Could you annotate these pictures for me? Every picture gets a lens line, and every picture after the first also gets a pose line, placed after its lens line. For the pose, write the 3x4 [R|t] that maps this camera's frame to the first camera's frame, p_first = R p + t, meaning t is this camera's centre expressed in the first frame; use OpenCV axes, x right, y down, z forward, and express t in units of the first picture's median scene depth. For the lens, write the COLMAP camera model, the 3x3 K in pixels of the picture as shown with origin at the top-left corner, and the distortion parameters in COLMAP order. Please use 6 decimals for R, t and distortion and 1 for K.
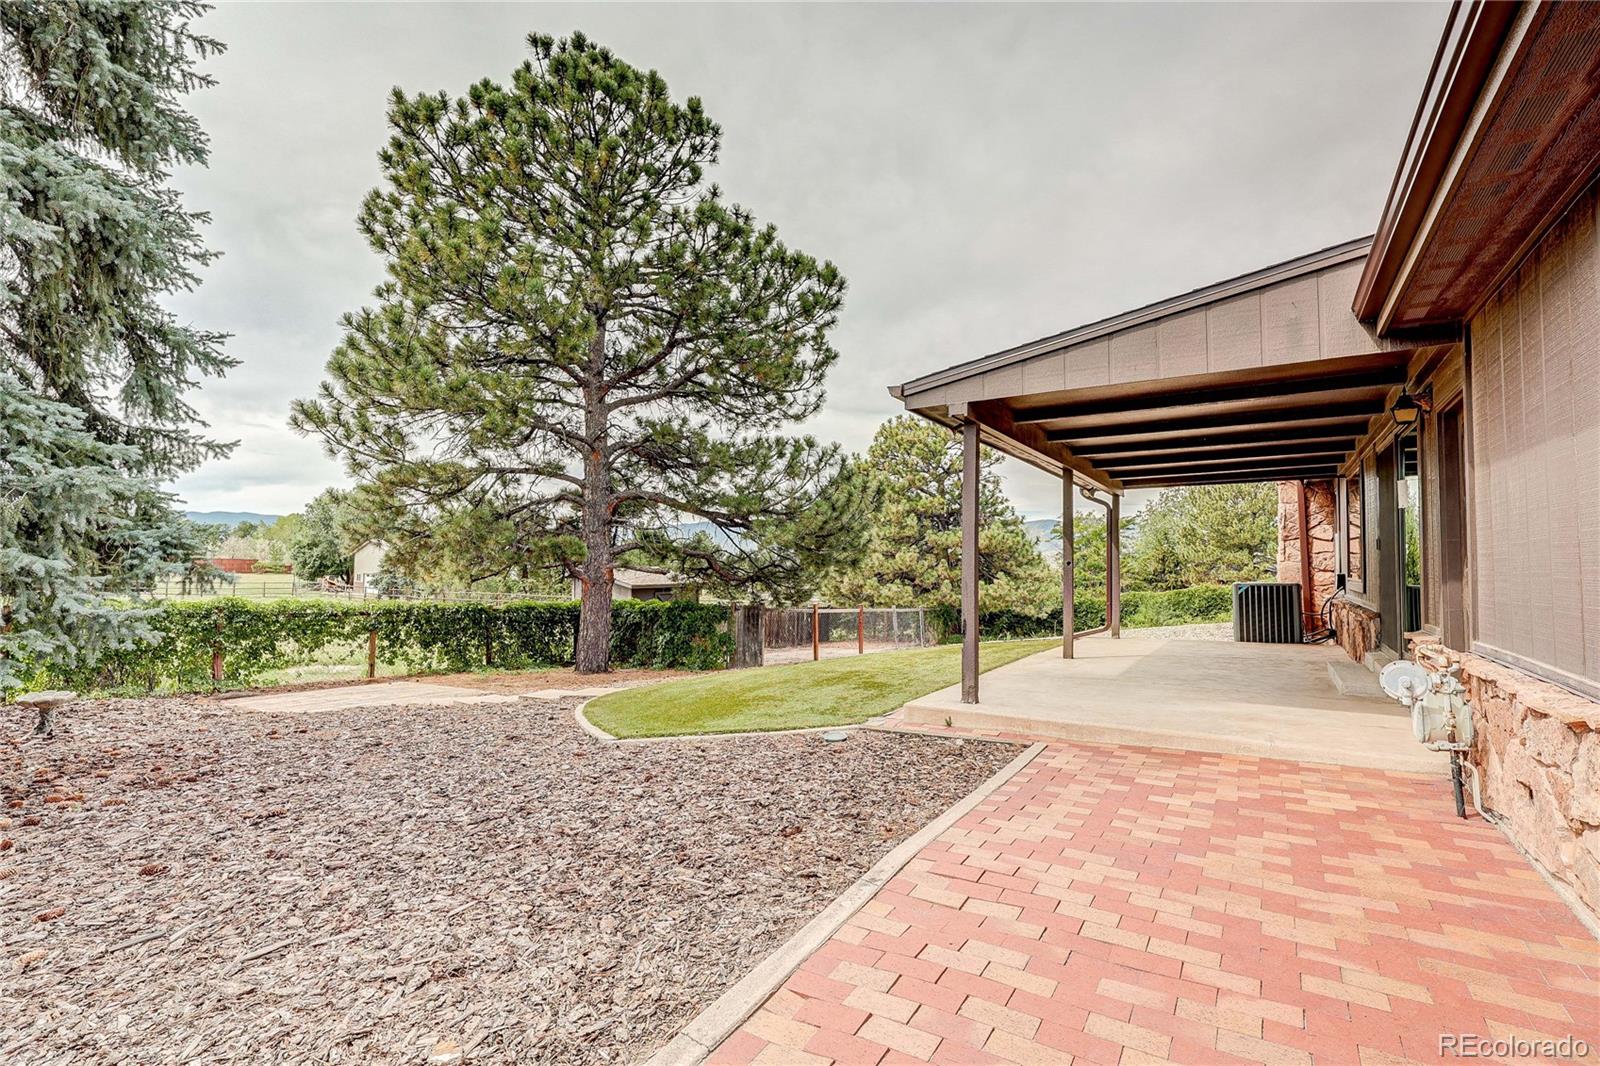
lens RADIAL K [[748.5, 0, 802.9], [0, 748.5, 532.7], [0, 0, 1]] dist [-0.001865, 0.000648]
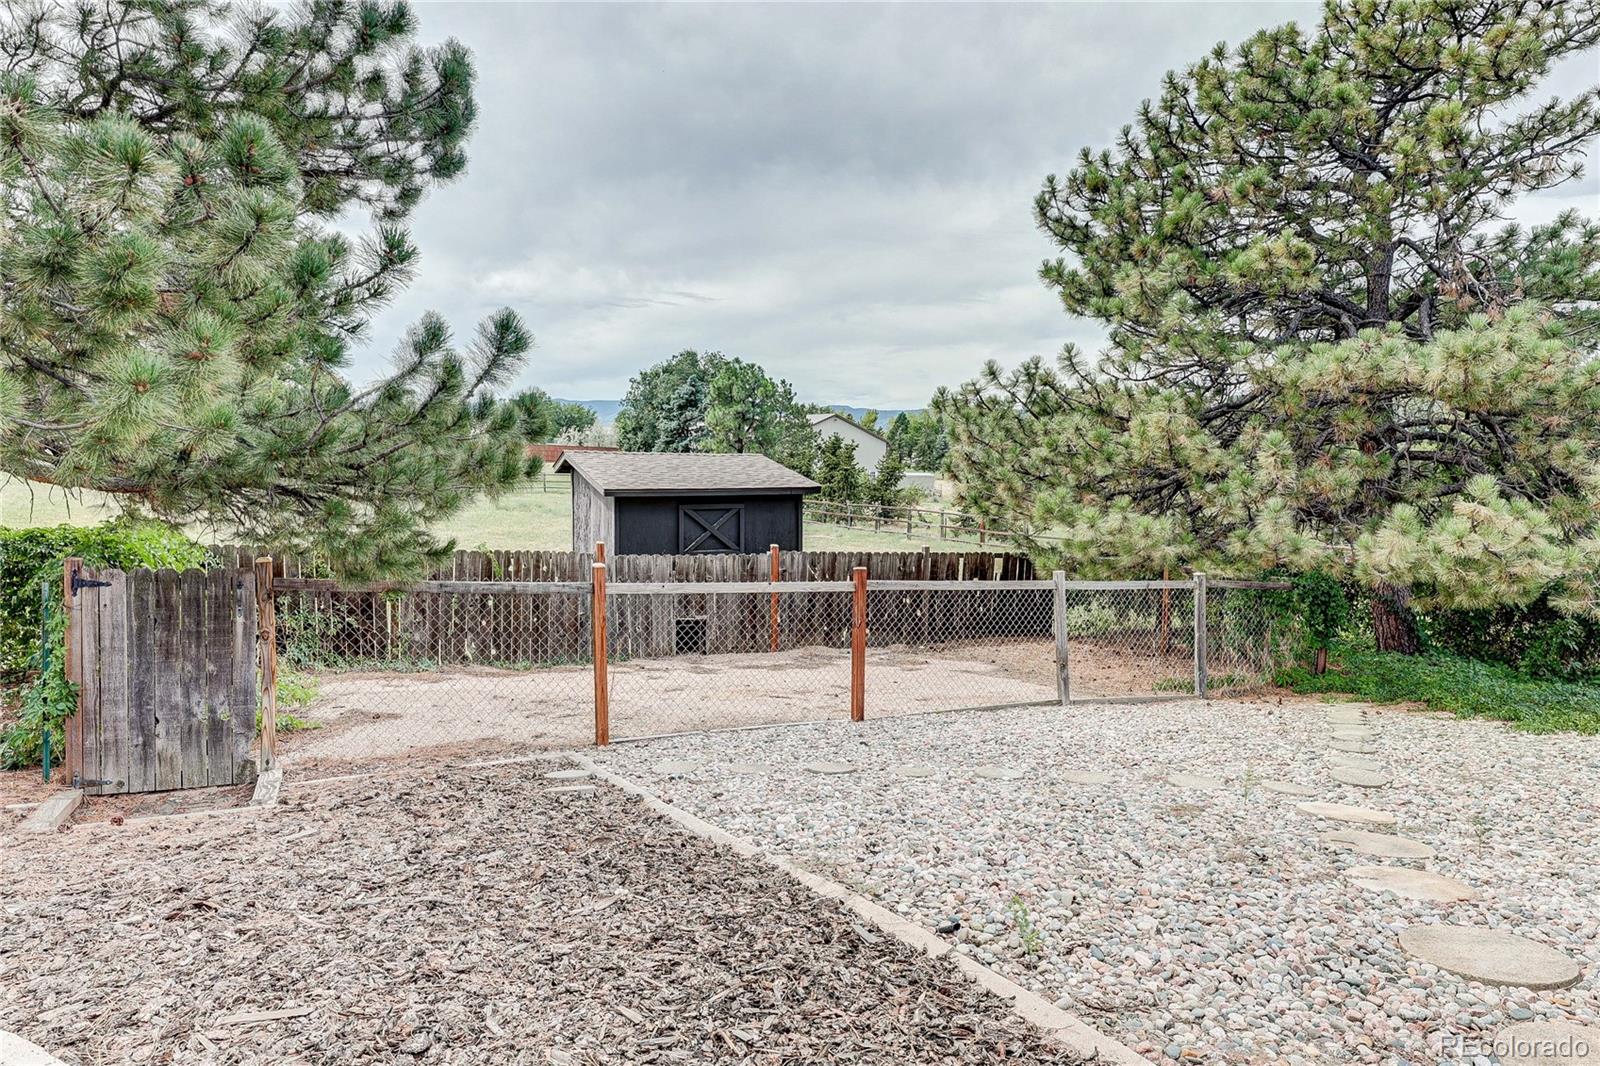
lens RADIAL K [[1003.2, 0, 797.7], [0, 1003.2, 534.5], [0, 0, 1]] dist [0.006327, 0.000360]
pose [[0.854737, 0.047628, -0.516872, 0.401808], [0.013723, 0.993360, 0.114228, 0.047012], [0.518881, -0.104728, 0.848407, 0.907415]]
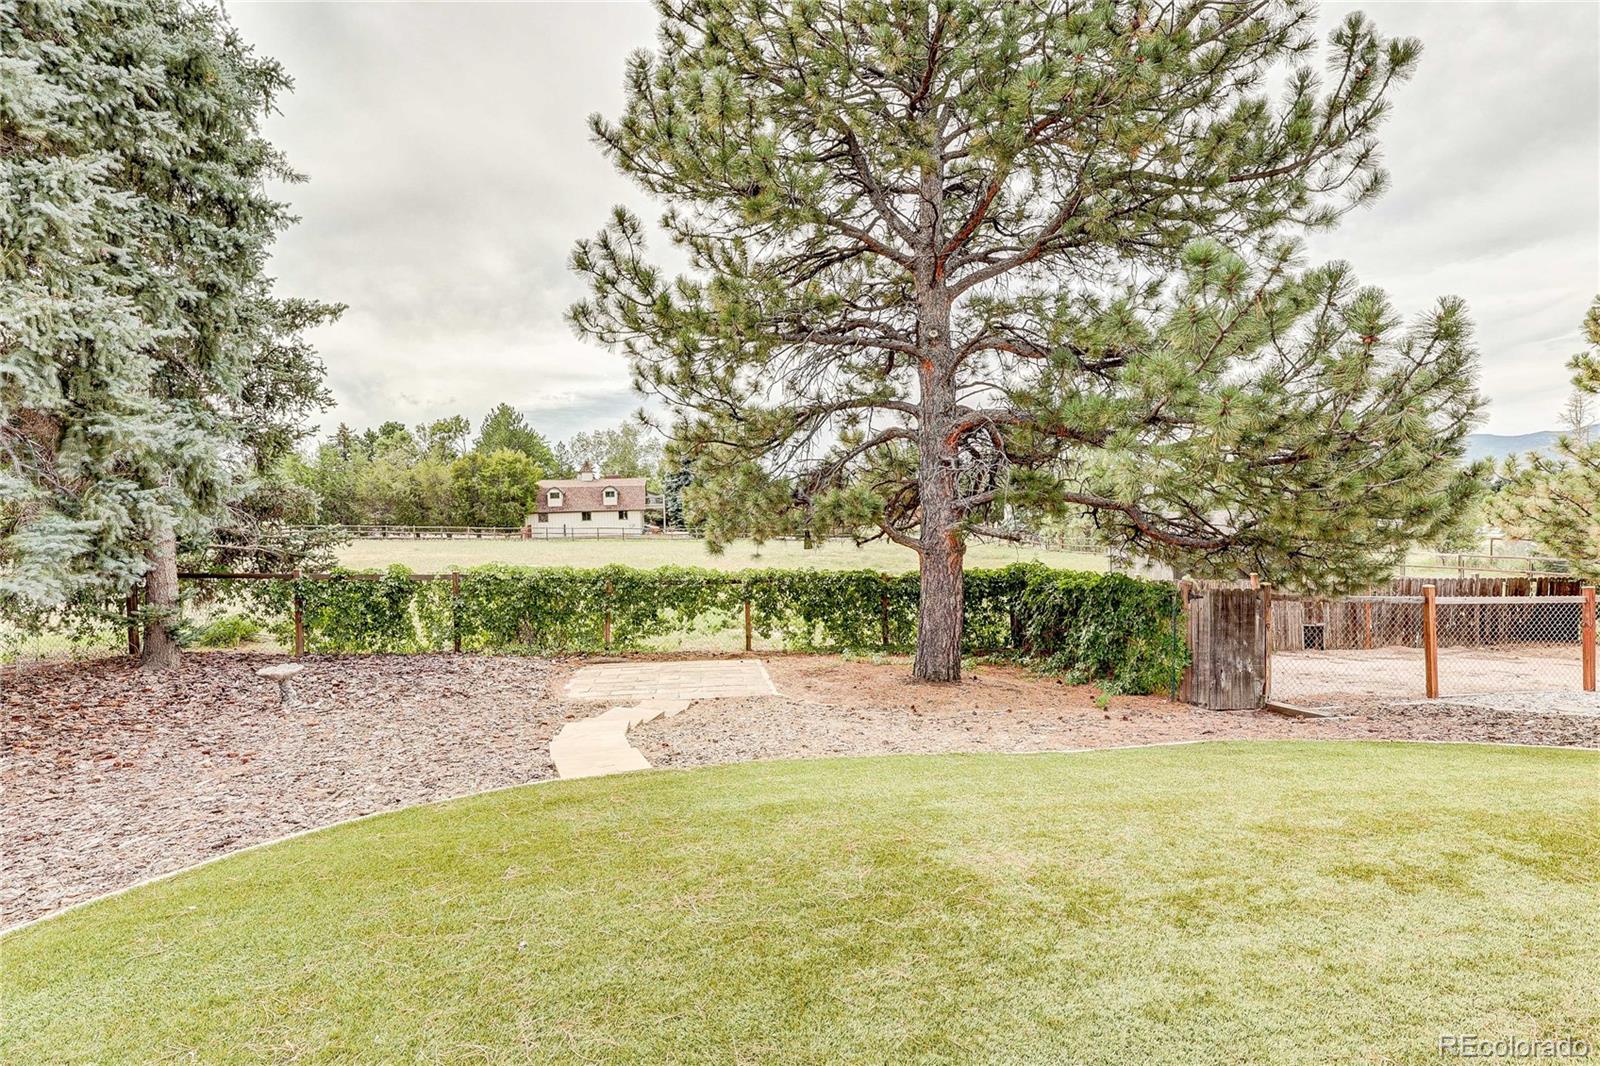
lens RADIAL K [[748.5, 0, 792.3], [0, 748.5, 531.7], [0, 0, 1]] dist [-0.001865, 0.000648]
pose [[0.640263, -0.006184, -0.768131, 0.169498], [0.067795, 0.996520, 0.048487, 0.005738], [0.765158, -0.083120, 0.638455, 0.454496]]
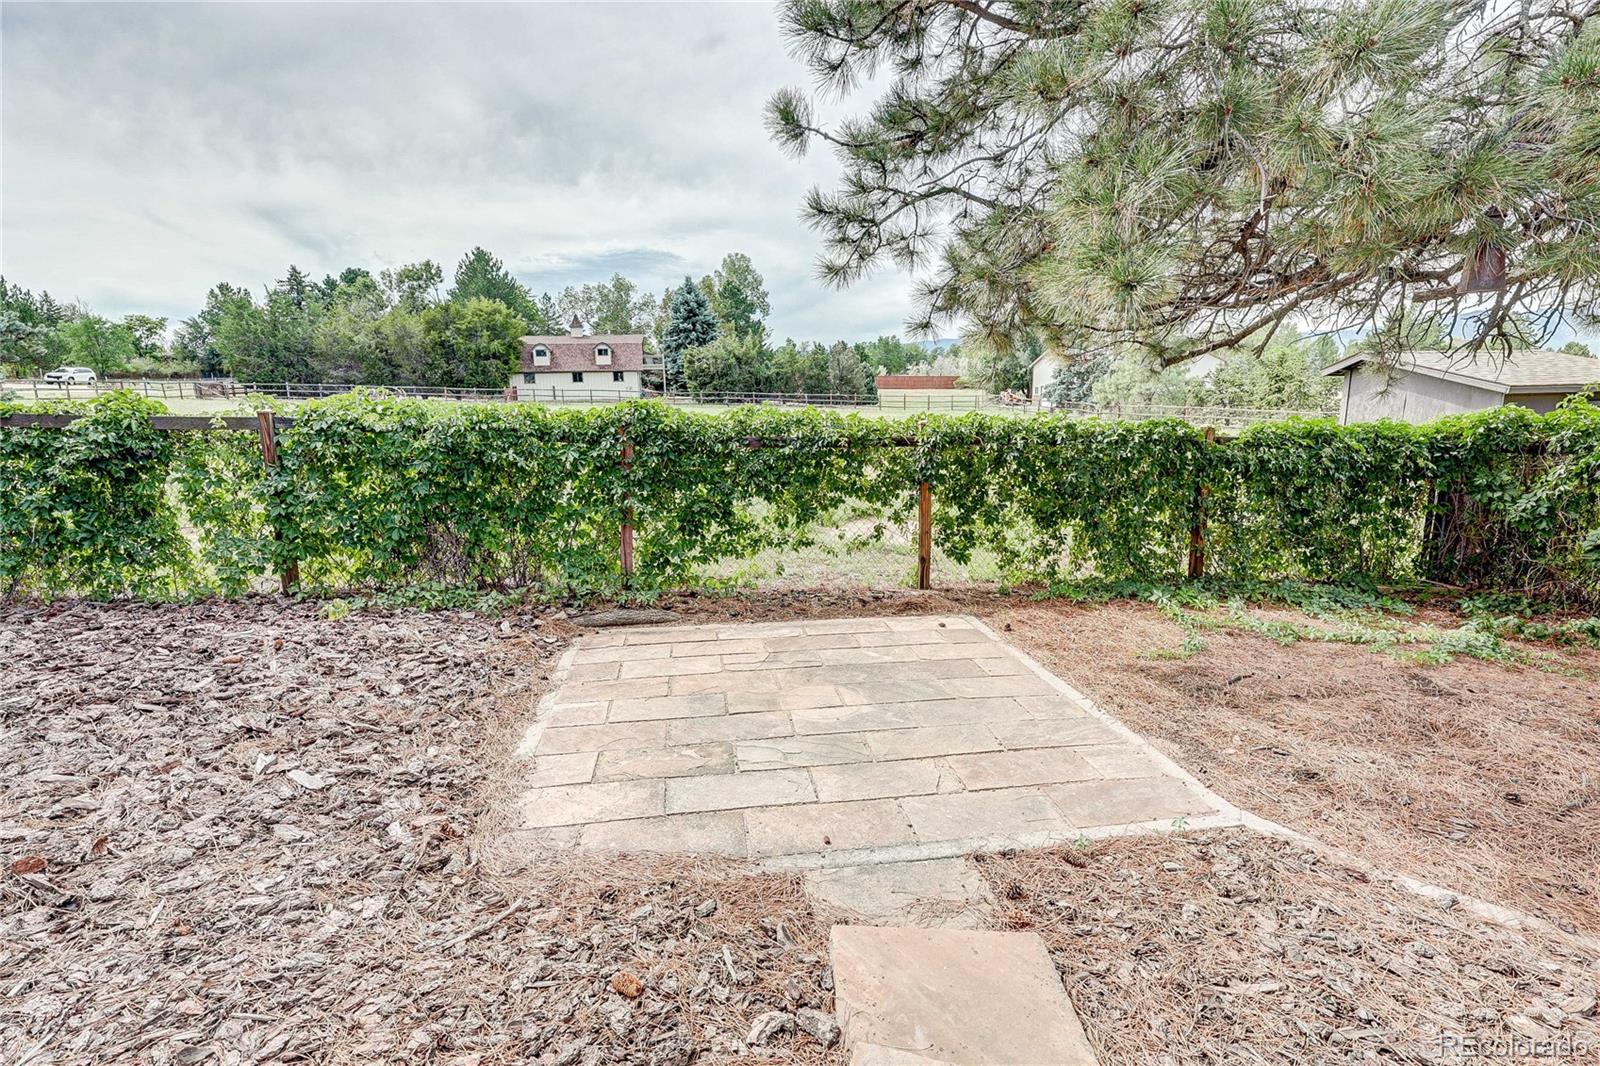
lens RADIAL K [[748.5, 0, 801.5], [0, 748.5, 525.9], [0, 0, 1]] dist [-0.001865, 0.000648]
pose [[0.653459, 0.124294, -0.746688, -0.293025], [0.055826, 0.975827, 0.211292, 0.059680], [0.754901, -0.179756, 0.630724, 0.662464]]
